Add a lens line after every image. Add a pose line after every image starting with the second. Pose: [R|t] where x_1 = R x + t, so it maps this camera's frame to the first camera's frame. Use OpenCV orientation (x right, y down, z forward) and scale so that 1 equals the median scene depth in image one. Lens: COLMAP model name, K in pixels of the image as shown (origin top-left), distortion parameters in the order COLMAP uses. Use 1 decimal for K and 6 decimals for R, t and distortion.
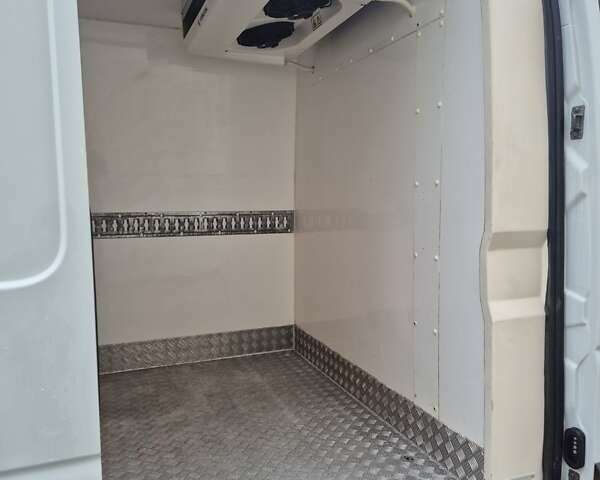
lens RADIAL K [[527.4, 0, 300.0], [0, 527.4, 240.0], [0, 0, 1]] dist [0.059349, 0.007539]
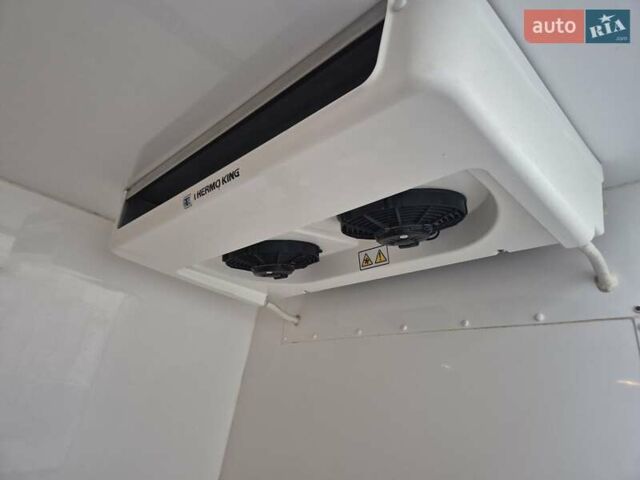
lens RADIAL K [[426.0, 0, 320.9], [0, 426.0, 239.5], [0, 0, 1]] dist [0.078363, -0.058116]
pose [[0.911938, 0.258878, 0.318358, -0.165564], [-0.085468, 0.878683, -0.469693, -0.174053], [-0.401329, 0.401121, 0.823430, 0.549739]]
